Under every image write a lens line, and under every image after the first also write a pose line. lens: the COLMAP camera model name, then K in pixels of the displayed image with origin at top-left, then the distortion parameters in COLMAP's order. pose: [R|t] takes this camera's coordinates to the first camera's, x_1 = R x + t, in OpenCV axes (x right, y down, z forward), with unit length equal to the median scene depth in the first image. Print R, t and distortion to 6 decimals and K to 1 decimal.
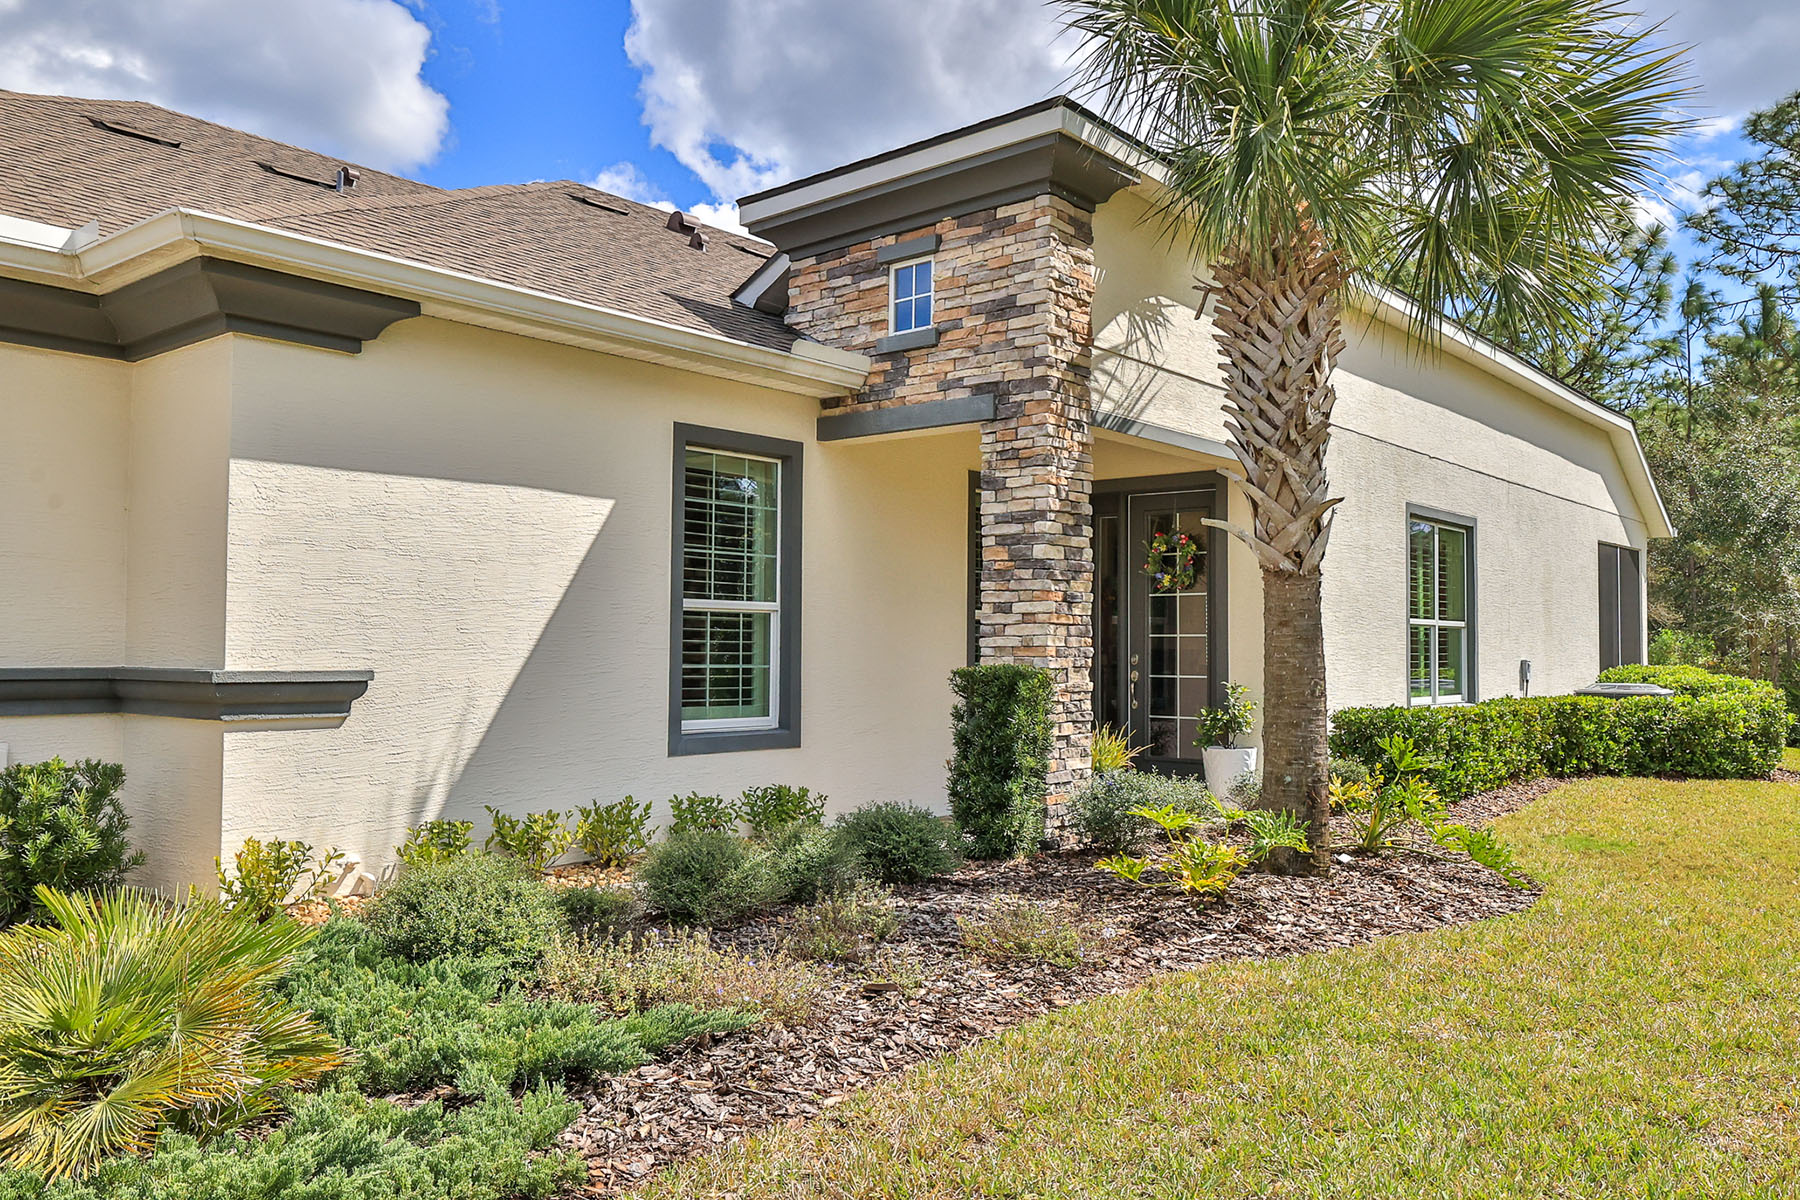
lens RADIAL K [[1376.6, 0, 895.7], [0, 1376.6, 591.7], [0, 0, 1]] dist [-0.001534, 0.000223]
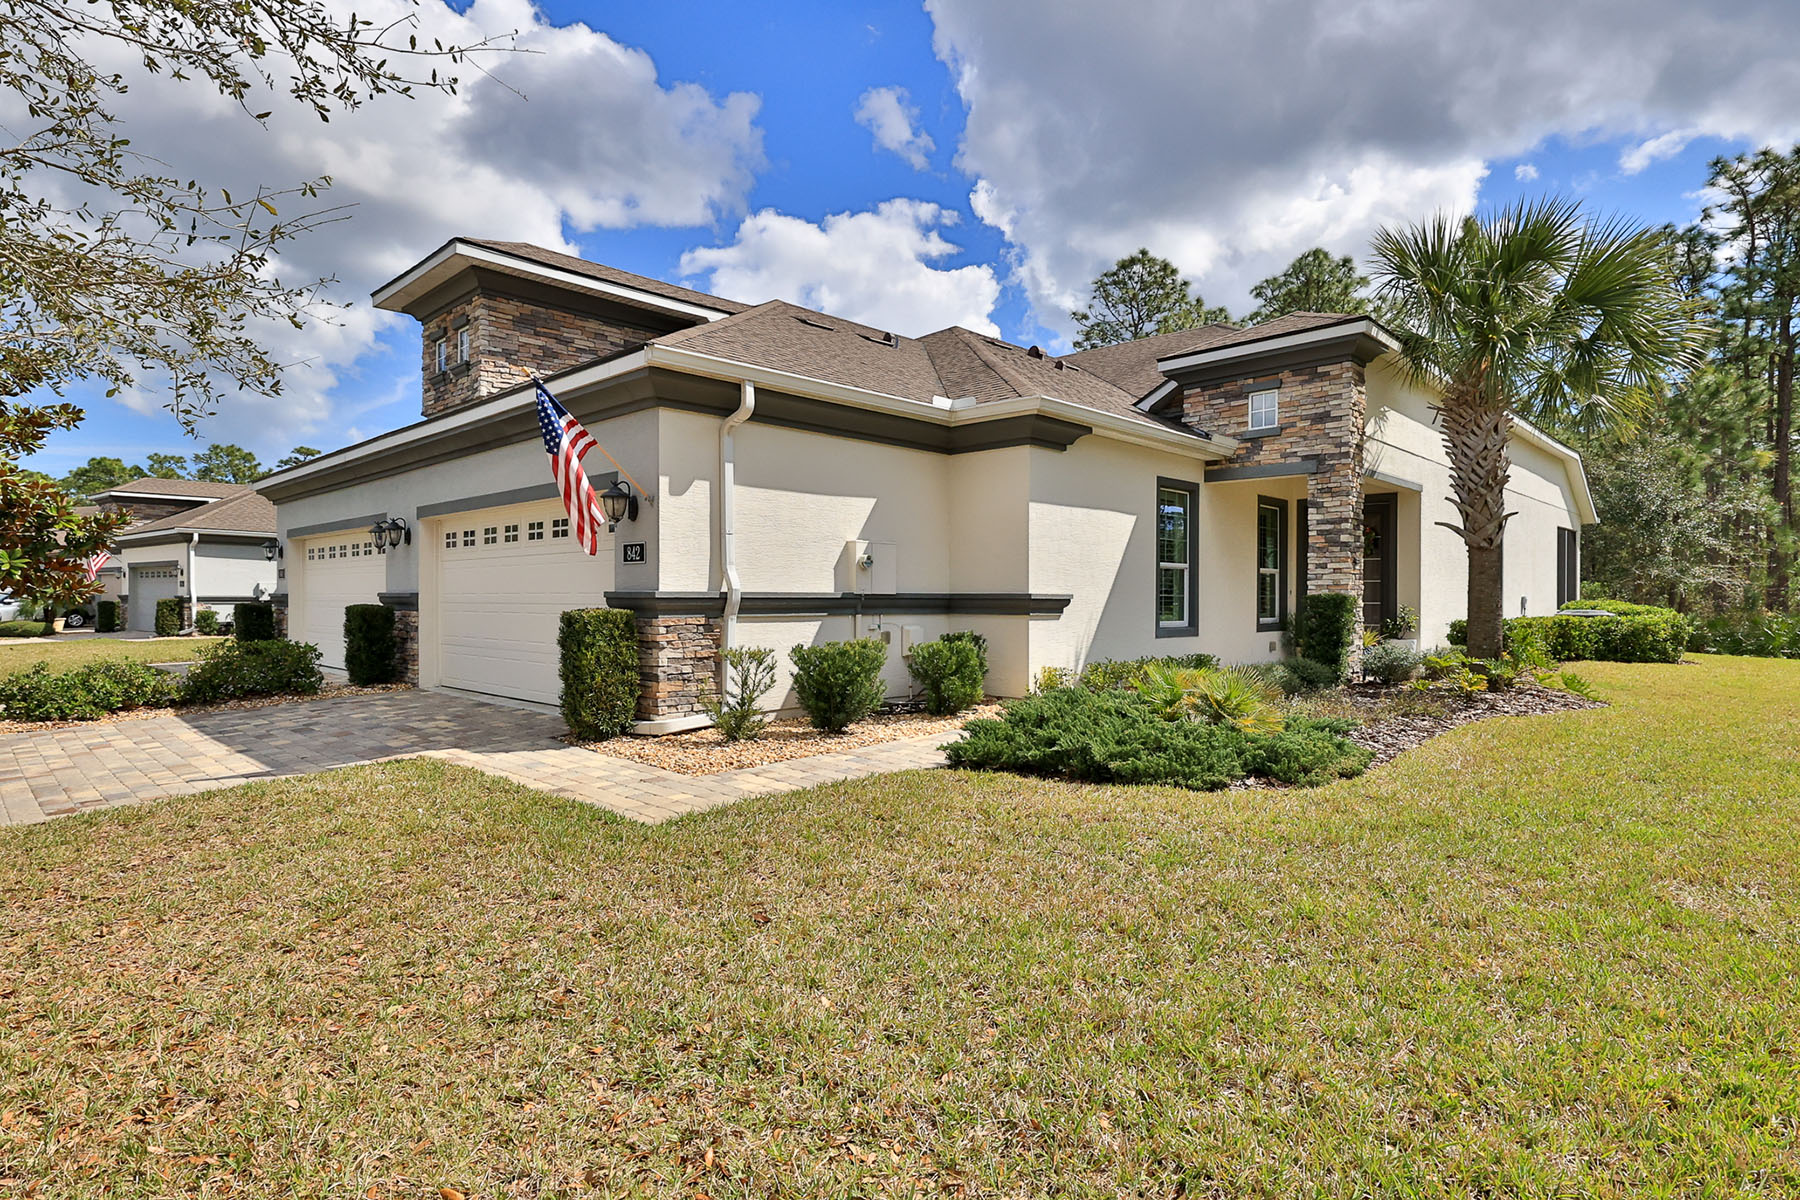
lens RADIAL K [[946.7, 0, 894.3], [0, 946.7, 599.9], [0, 0, 1]] dist [0.001803, 0.000449]
pose [[0.997337, -0.001788, -0.072909, -0.448563], [0.004880, 0.999095, 0.042264, -0.000261], [0.072767, -0.042507, 0.996443, -0.443695]]
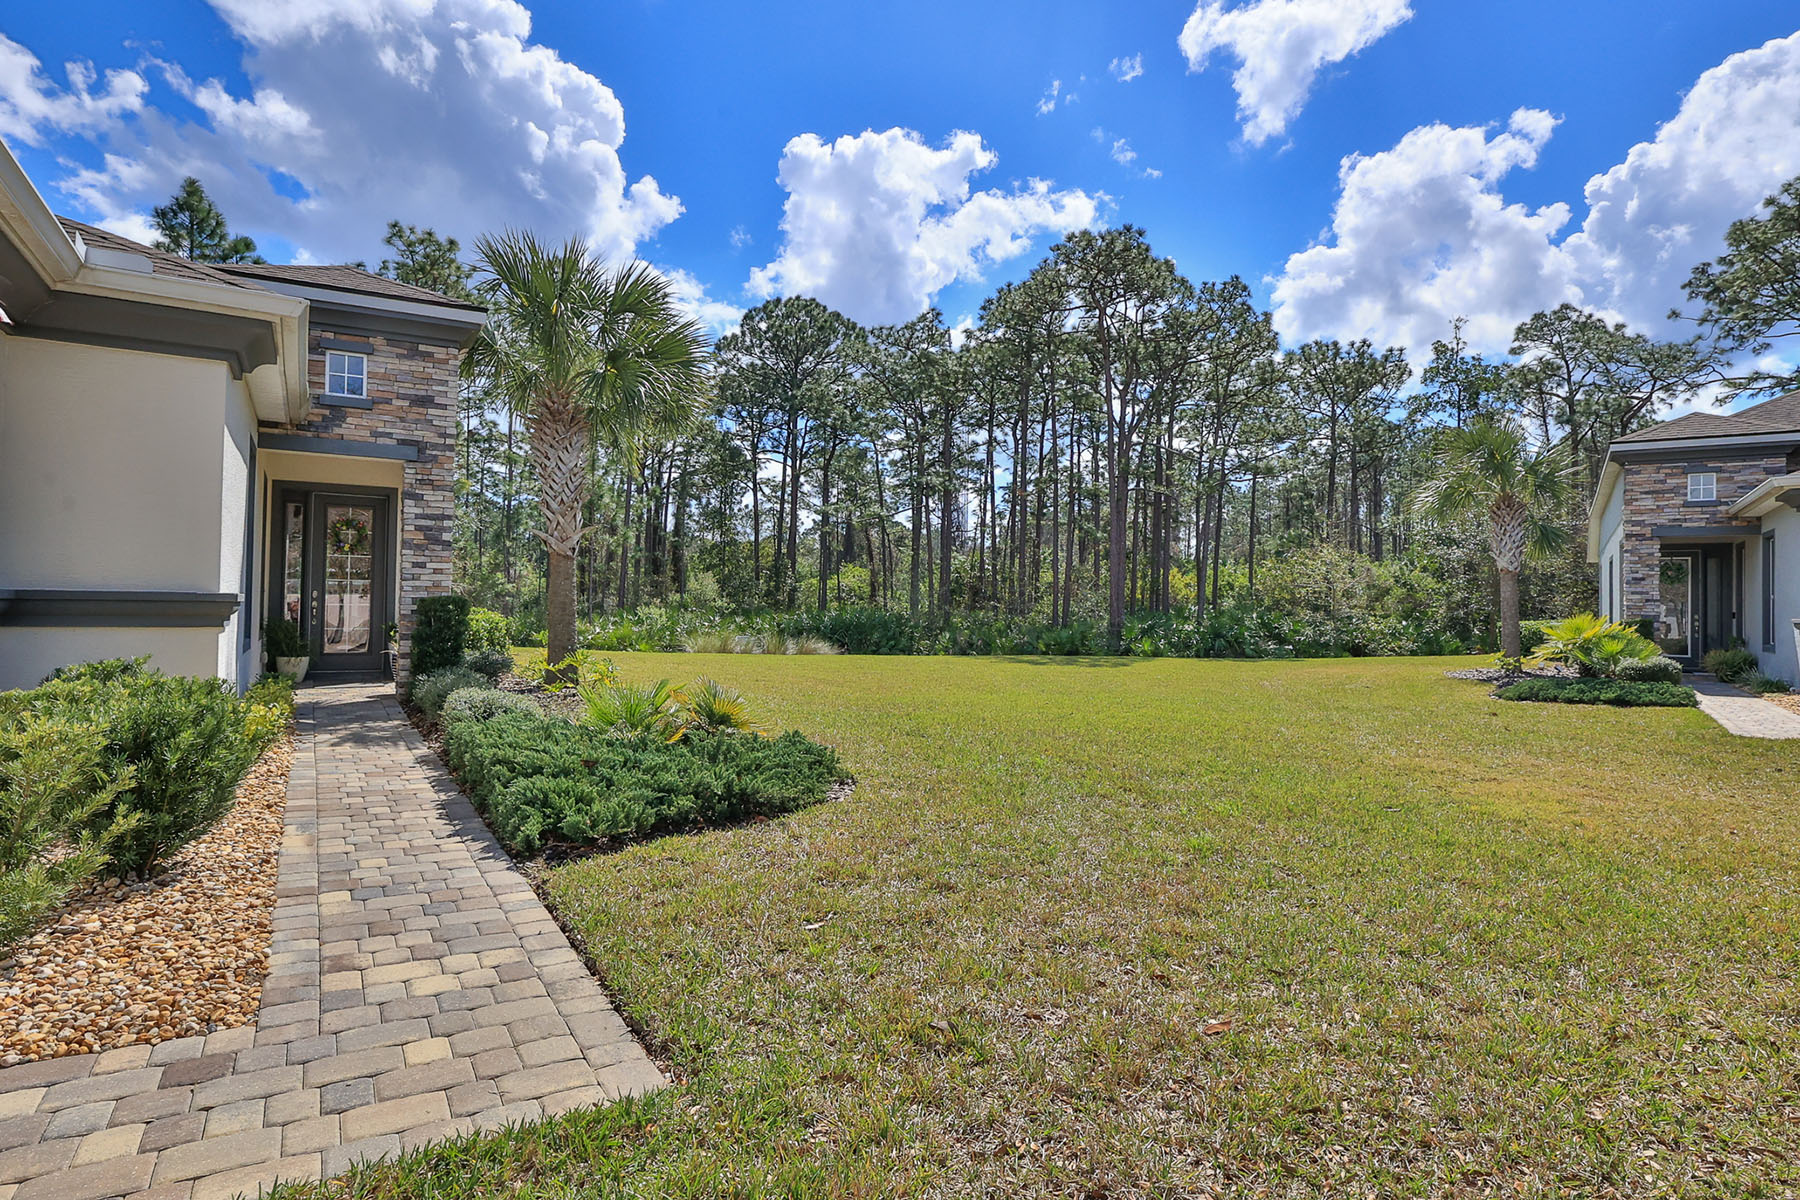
lens RADIAL K [[946.7, 0, 896.0], [0, 946.7, 587.3], [0, 0, 1]] dist [0.001803, 0.000449]
pose [[0.319029, 0.020871, 0.947515, -0.911541], [-0.053019, 0.998585, -0.004144, 0.012884], [-0.946261, -0.048914, 0.319684, -0.007908]]
